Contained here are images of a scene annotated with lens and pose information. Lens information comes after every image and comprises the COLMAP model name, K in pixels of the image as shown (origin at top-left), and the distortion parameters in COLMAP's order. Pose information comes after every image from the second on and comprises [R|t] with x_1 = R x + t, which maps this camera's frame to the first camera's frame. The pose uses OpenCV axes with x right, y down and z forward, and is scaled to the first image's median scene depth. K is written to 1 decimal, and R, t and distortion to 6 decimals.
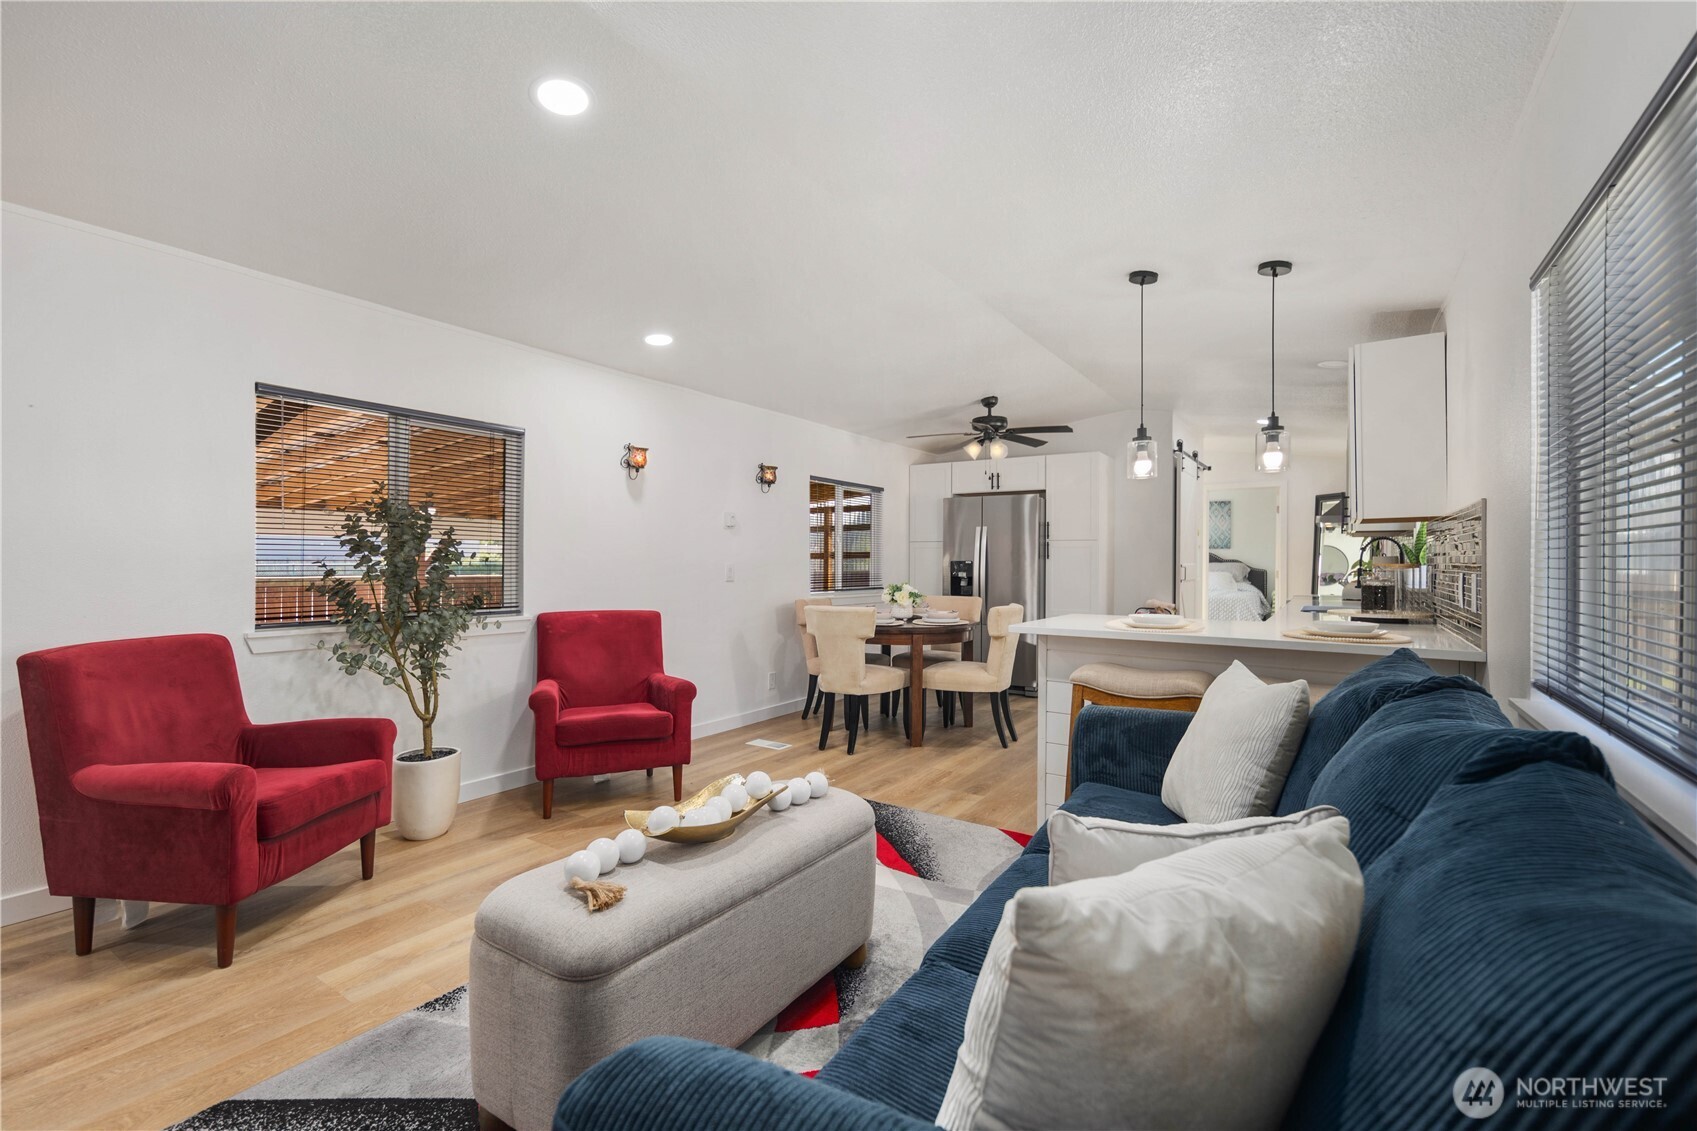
lens RADIAL K [[744.0, 0, 856.4], [0, 744.0, 564.1], [0, 0, 1]] dist [0.003860, -0.001627]
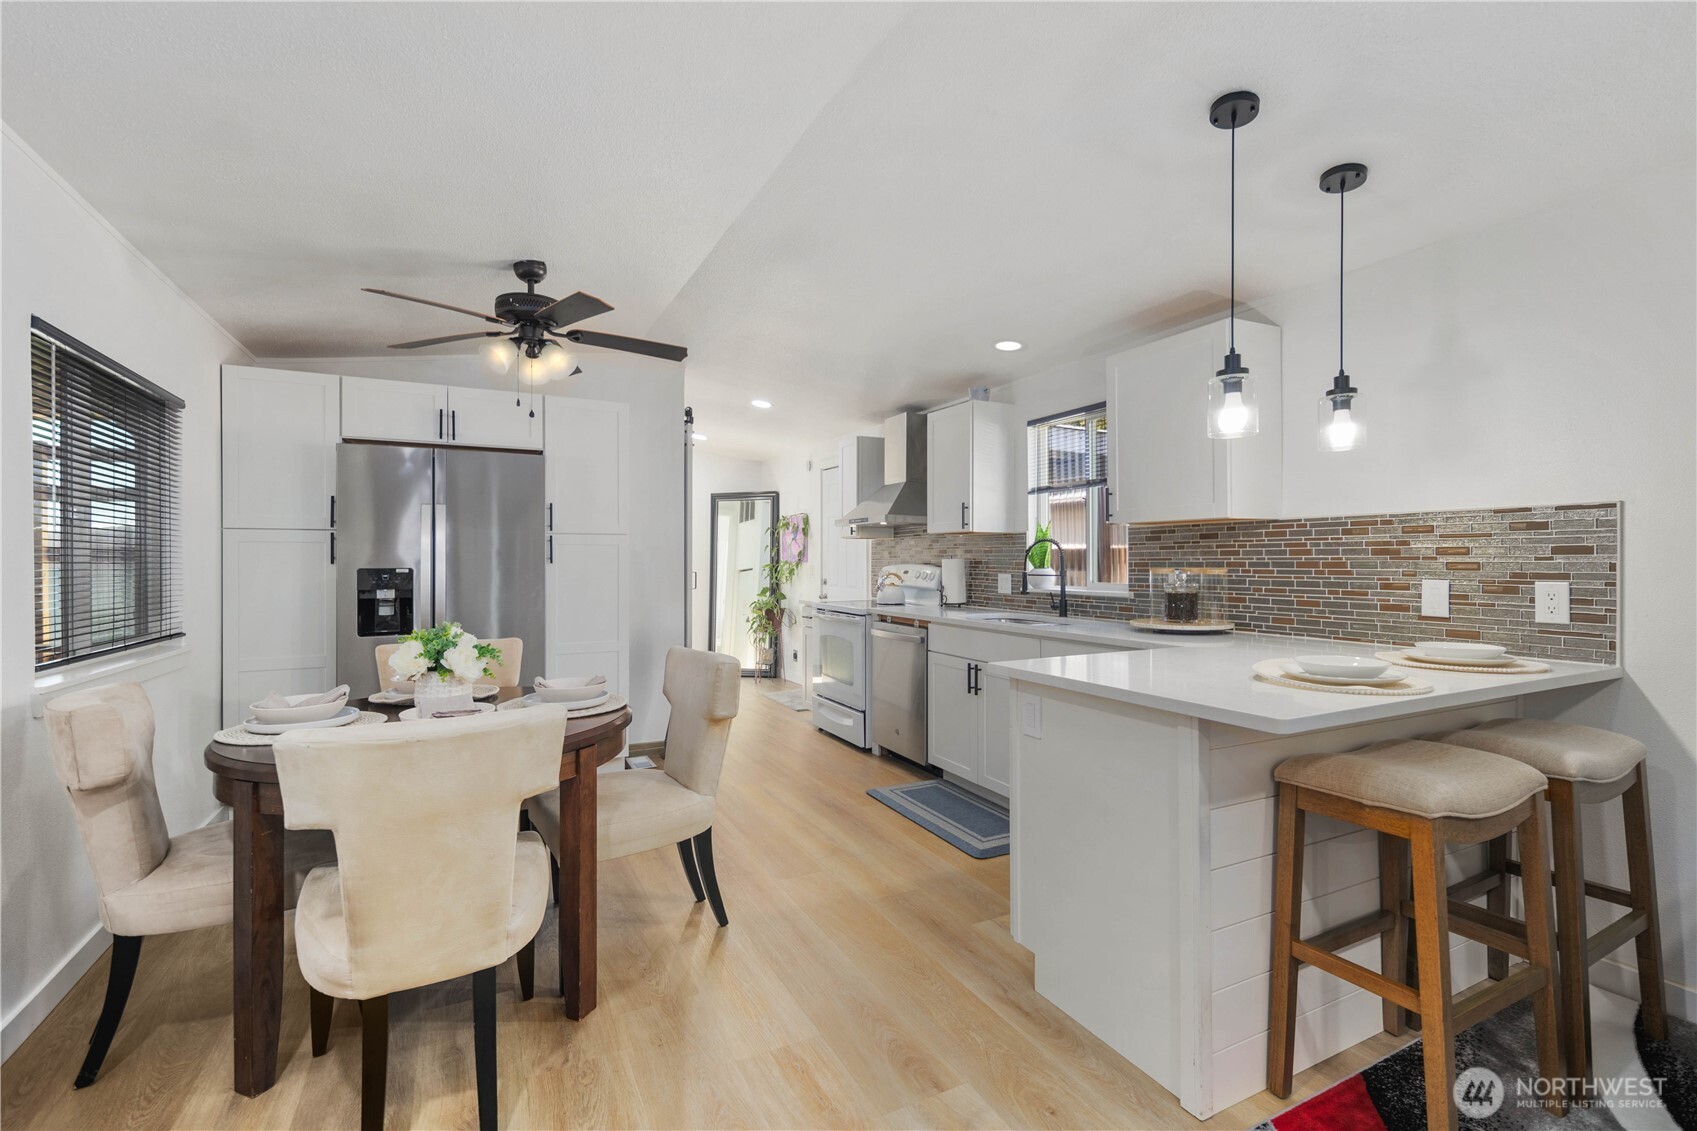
lens RADIAL K [[744.0, 0, 852.8], [0, 744.0, 573.4], [0, 0, 1]] dist [0.003860, -0.001627]
pose [[0.506882, -0.016096, 0.861865, -0.165982], [0.005935, 0.999867, 0.015182, -0.007877], [-0.861995, -0.002580, 0.506911, 0.530720]]
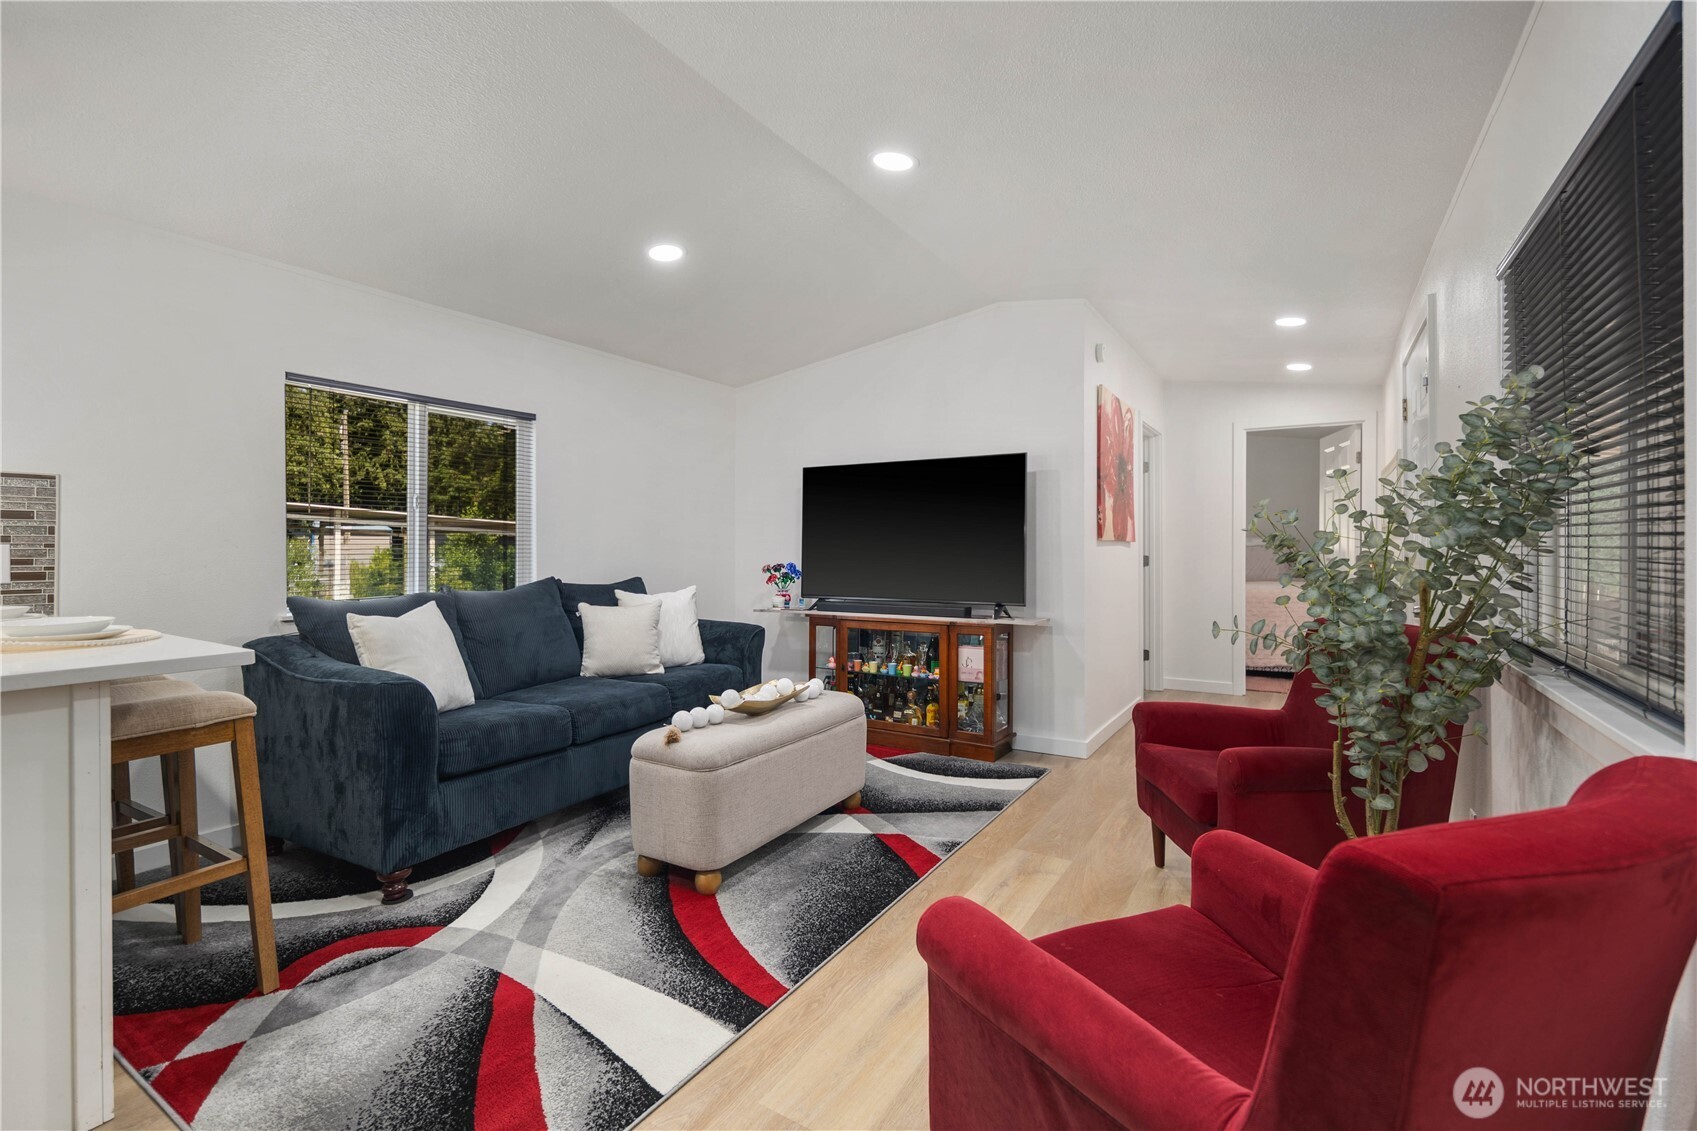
lens RADIAL K [[744.0, 0, 848.3], [0, 744.0, 563.4], [0, 0, 1]] dist [0.003860, -0.001627]
pose [[-0.999972, -0.004776, -0.005789, -0.113112], [-0.004924, 0.999655, 0.025802, 0.001935], [0.005664, 0.025830, -0.999650, 0.814795]]
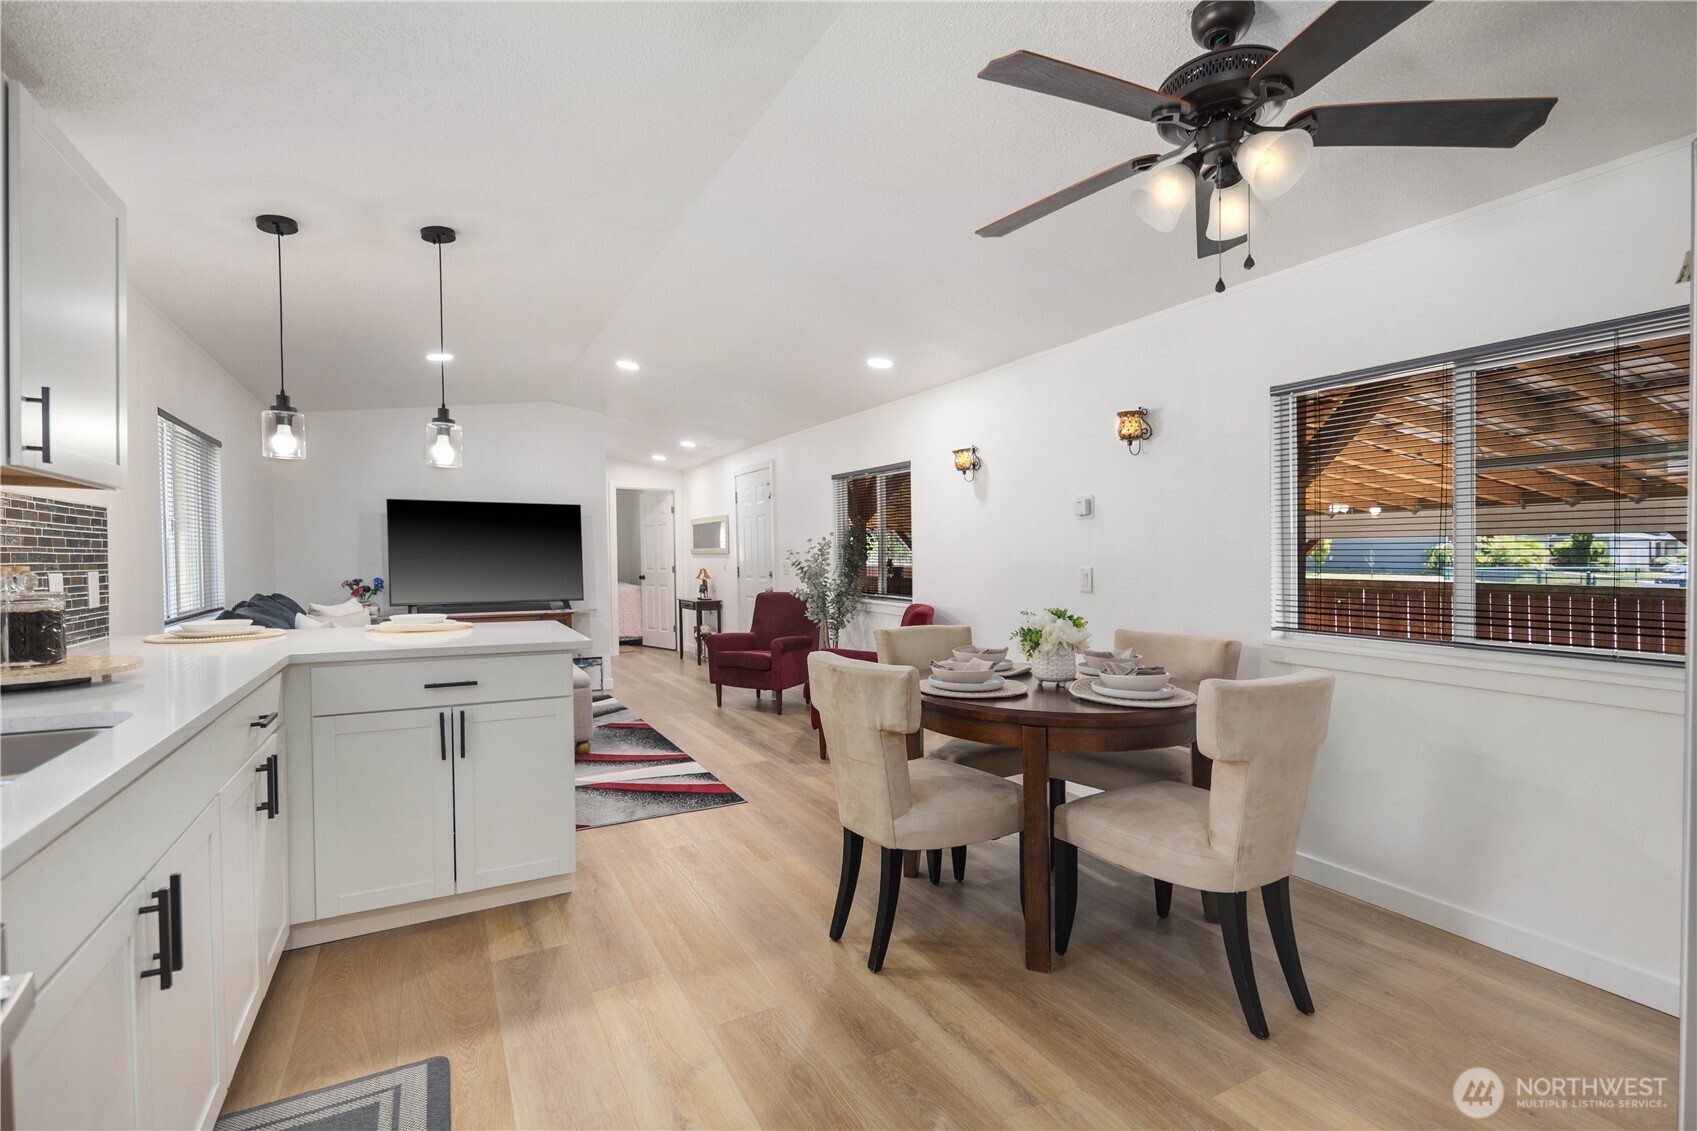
lens RADIAL K [[744.0, 0, 833.7], [0, 744.0, 609.5], [0, 0, 1]] dist [0.003860, -0.001627]
pose [[-0.492543, 0.055892, -0.868492, 0.502752], [-0.006054, 0.997691, 0.067640, -0.005576], [0.870267, 0.038574, -0.491067, 1.001050]]
